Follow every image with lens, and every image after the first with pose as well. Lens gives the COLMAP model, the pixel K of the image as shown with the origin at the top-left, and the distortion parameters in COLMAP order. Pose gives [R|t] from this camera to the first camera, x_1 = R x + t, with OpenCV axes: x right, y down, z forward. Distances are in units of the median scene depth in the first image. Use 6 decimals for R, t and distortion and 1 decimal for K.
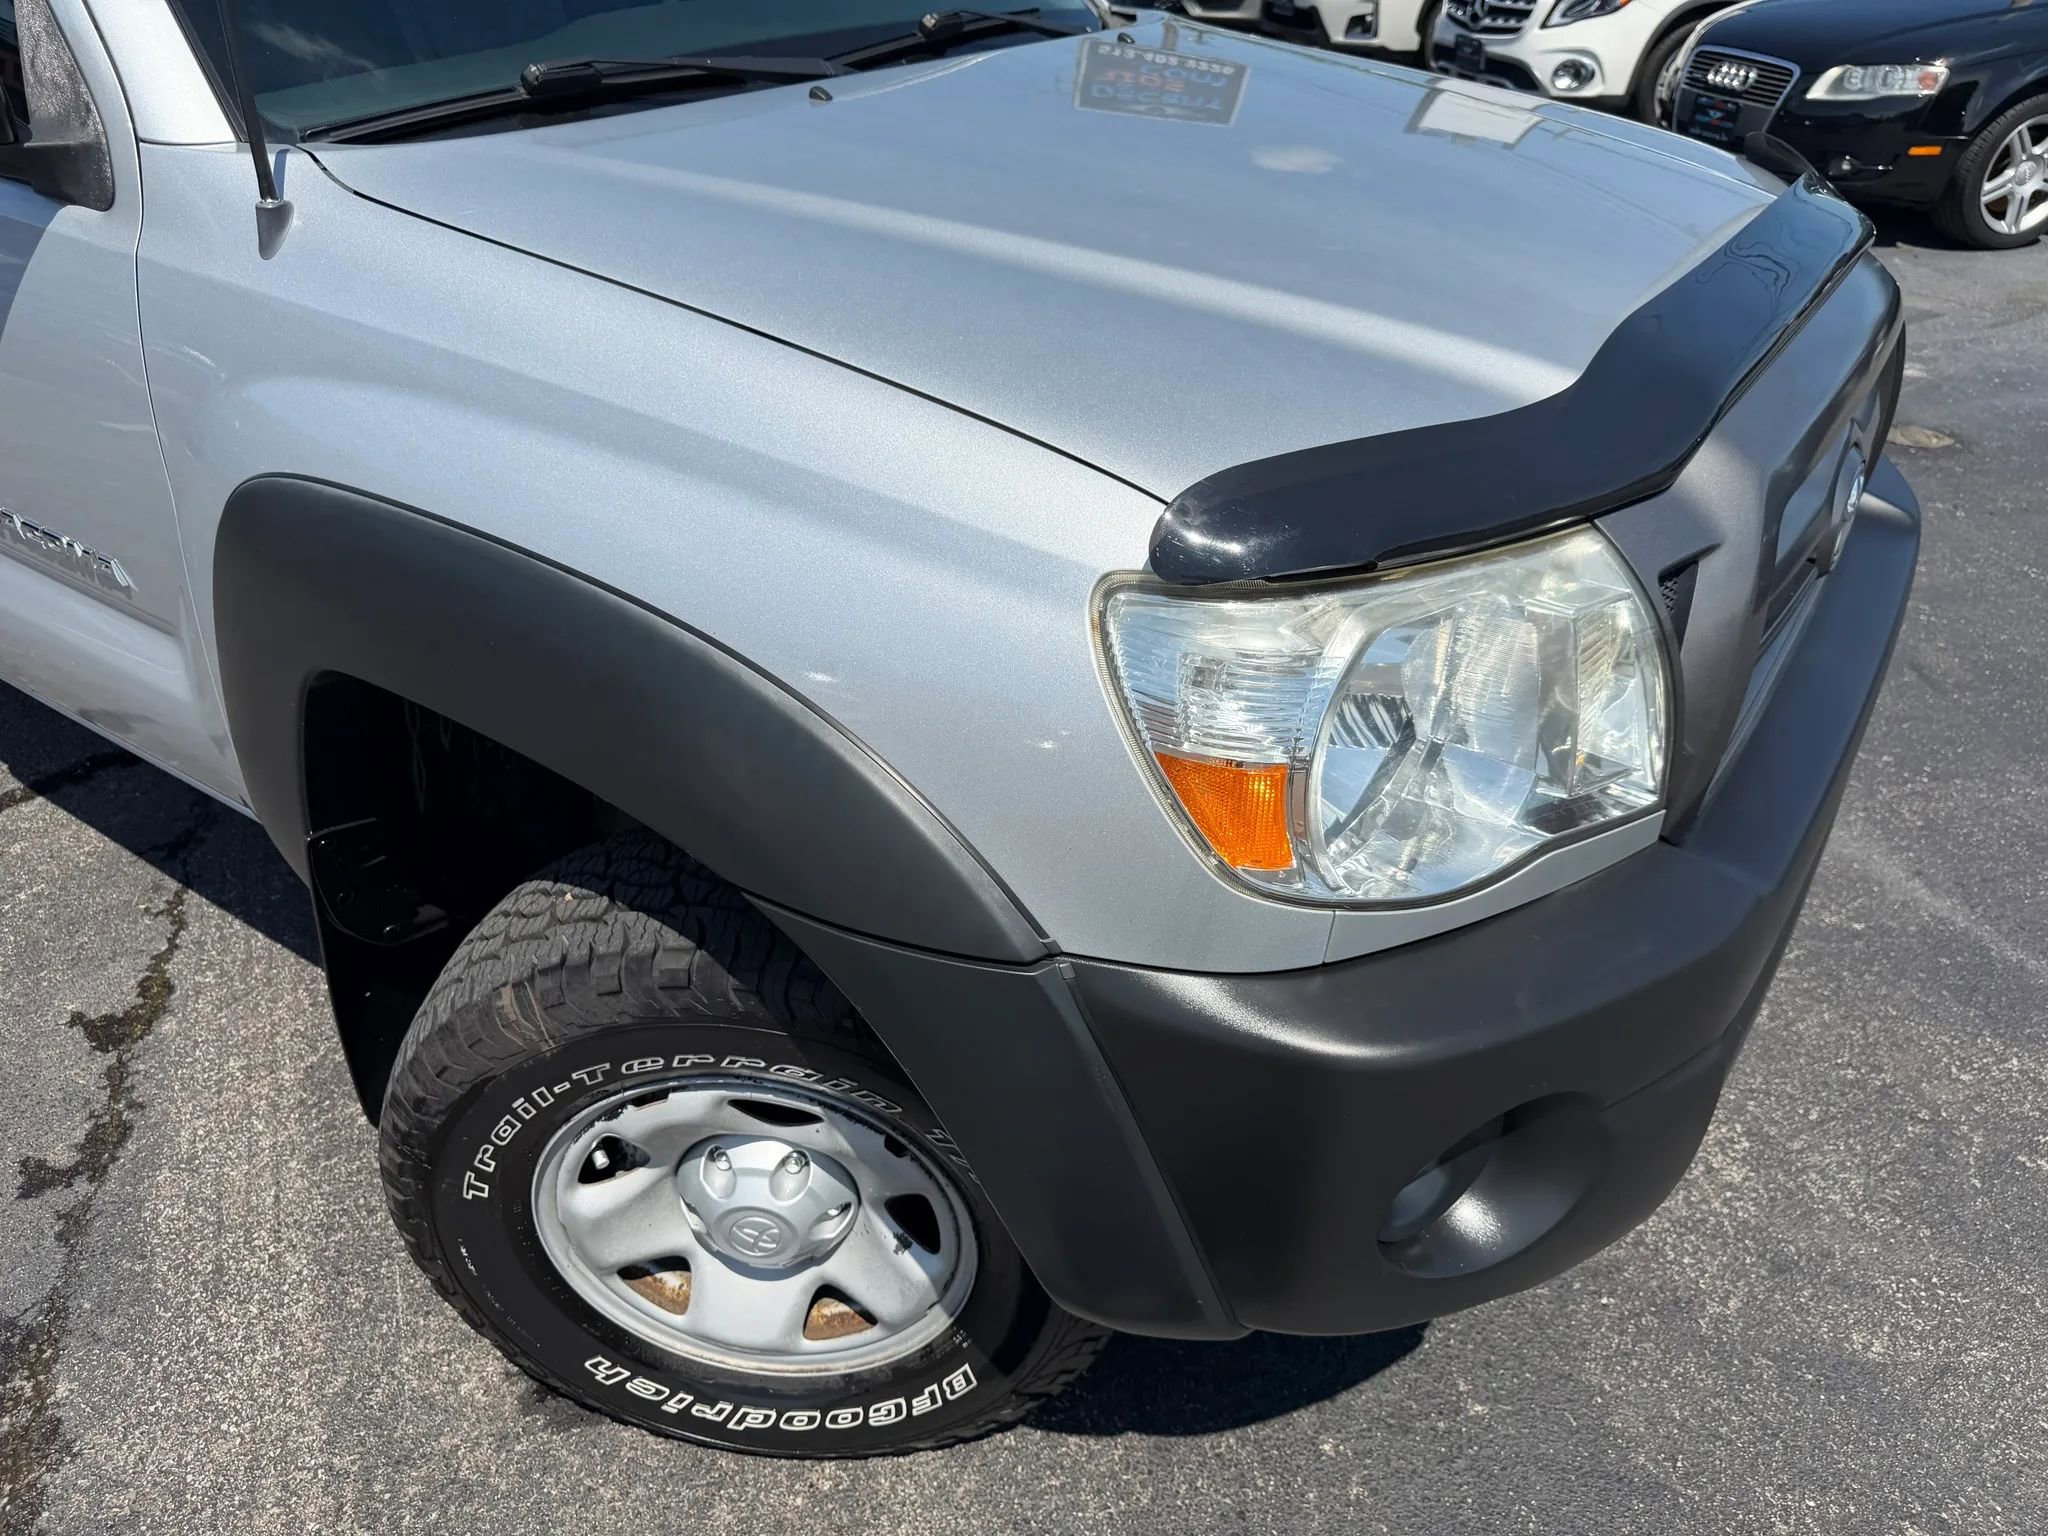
lens RADIAL K [[1462.1, 0, 1027.8], [0, 1462.1, 753.2], [0, 0, 1]] dist [0.005317, -0.007946]
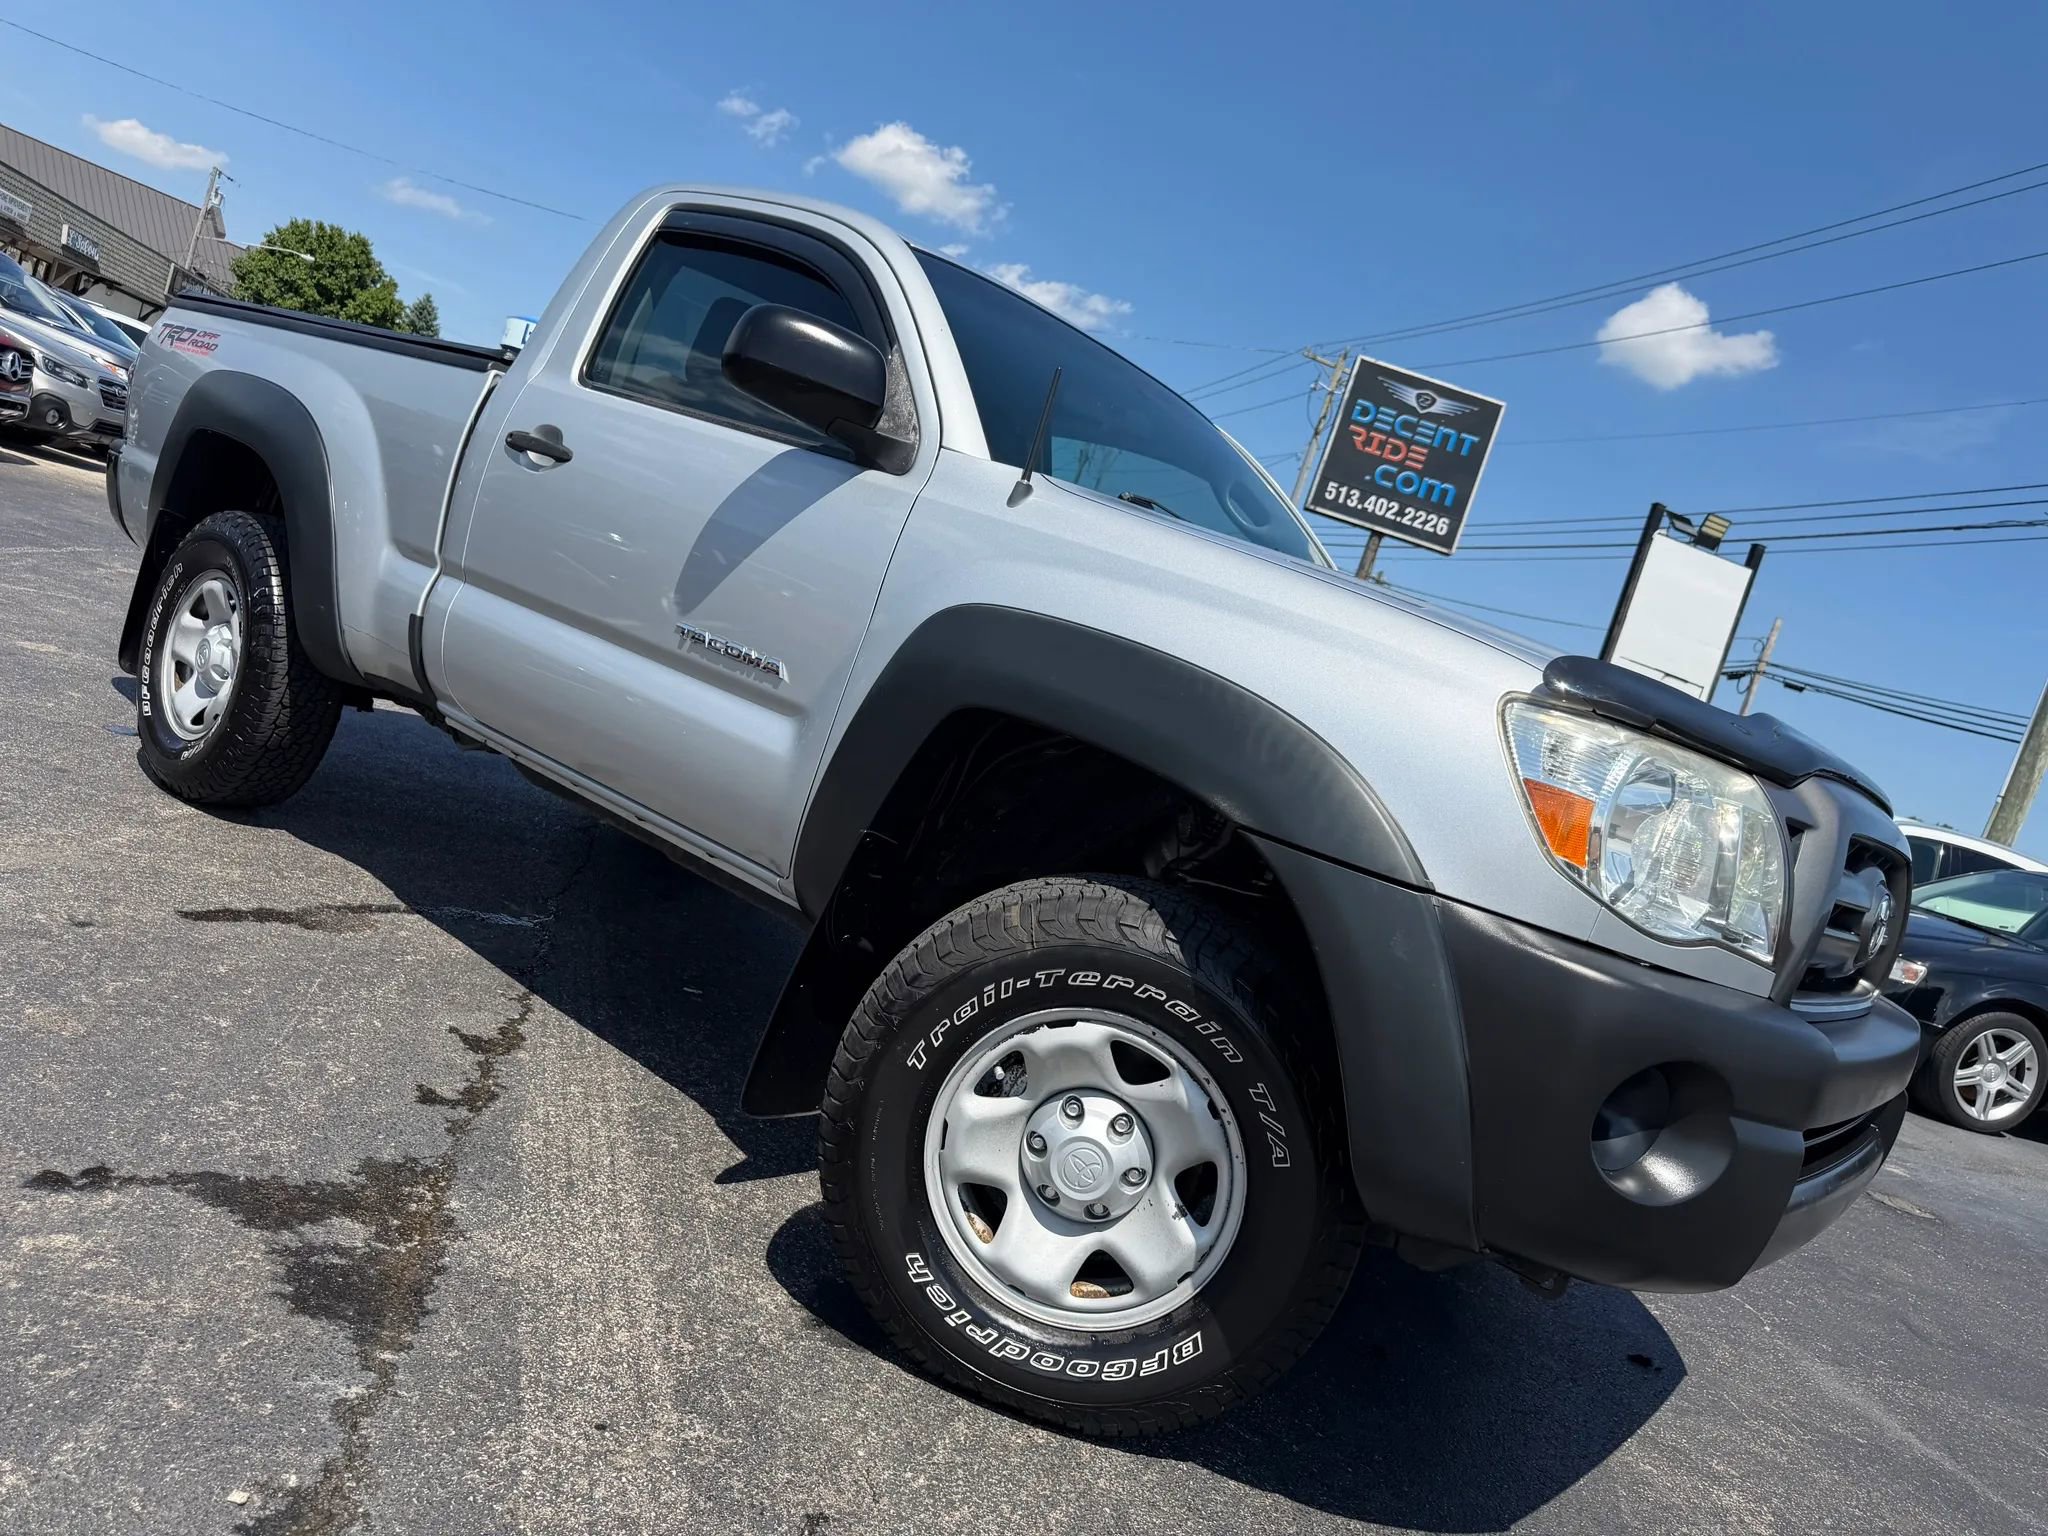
lens RADIAL K [[1447.8, 0, 1037.3], [0, 1447.8, 754.7], [0, 0, 1]] dist [0.022968, -0.024798]
pose [[0.955538, 0.289227, -0.057400, -0.242760], [-0.281637, 0.837547, -0.468183, 0.605787], [-0.087336, 0.463533, 0.881765, -0.351545]]
